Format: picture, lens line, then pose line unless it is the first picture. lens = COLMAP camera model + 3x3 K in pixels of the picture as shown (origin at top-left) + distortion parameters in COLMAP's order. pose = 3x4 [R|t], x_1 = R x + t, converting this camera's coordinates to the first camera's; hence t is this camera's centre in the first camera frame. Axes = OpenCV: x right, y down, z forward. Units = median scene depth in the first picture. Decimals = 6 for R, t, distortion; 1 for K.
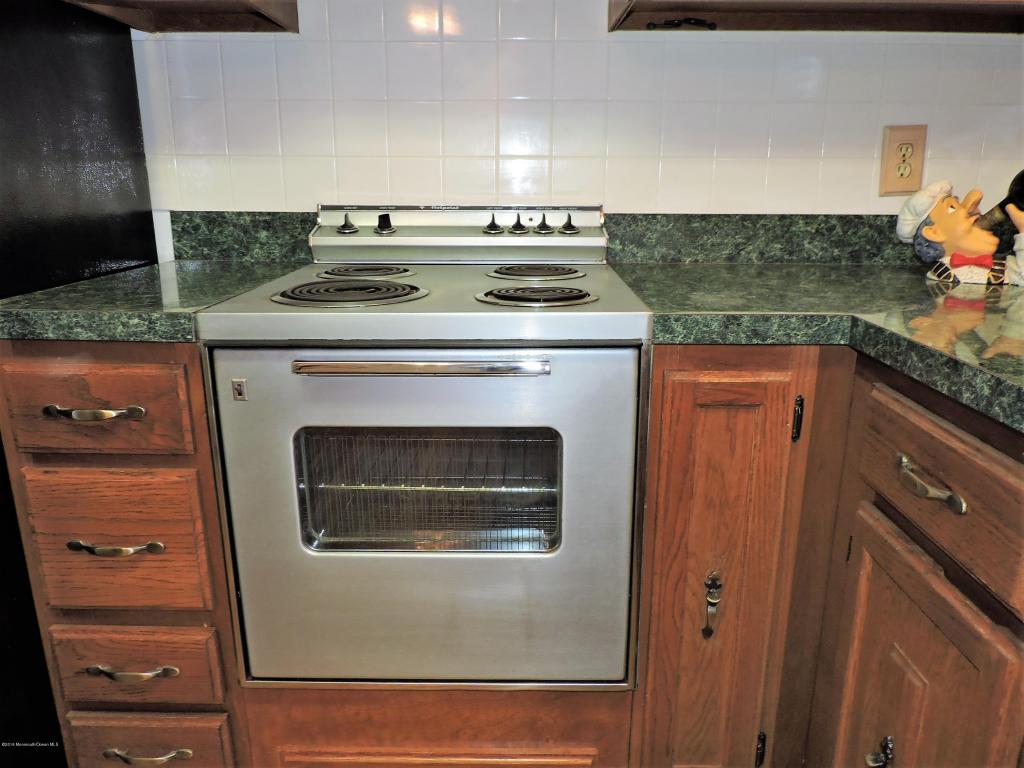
lens RADIAL K [[717.2, 0, 496.0], [0, 717.2, 382.0], [0, 0, 1]] dist [-0.001980, 0.000274]
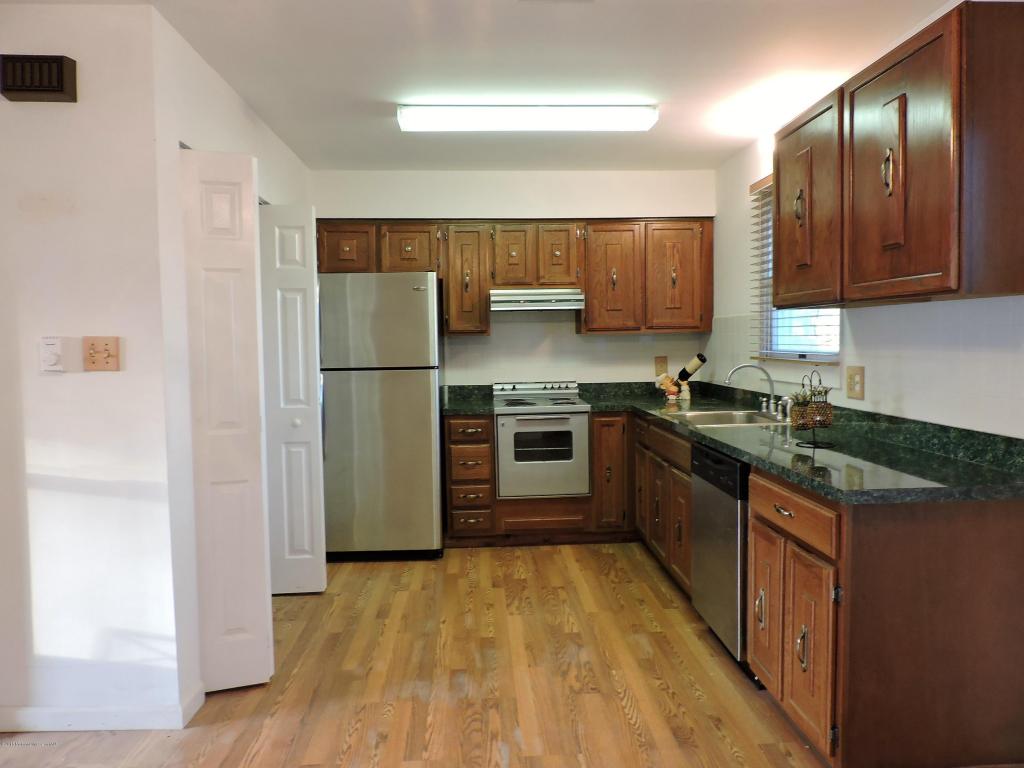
lens RADIAL K [[745.6, 0, 512.0], [0, 745.6, 384.0], [0, 0, 1]] dist [-0.023107, -0.000490]
pose [[0.996420, -0.024536, 0.080902, -0.521366], [0.040777, 0.977769, -0.205684, 0.571082], [-0.074057, 0.208246, 0.975269, -2.863383]]
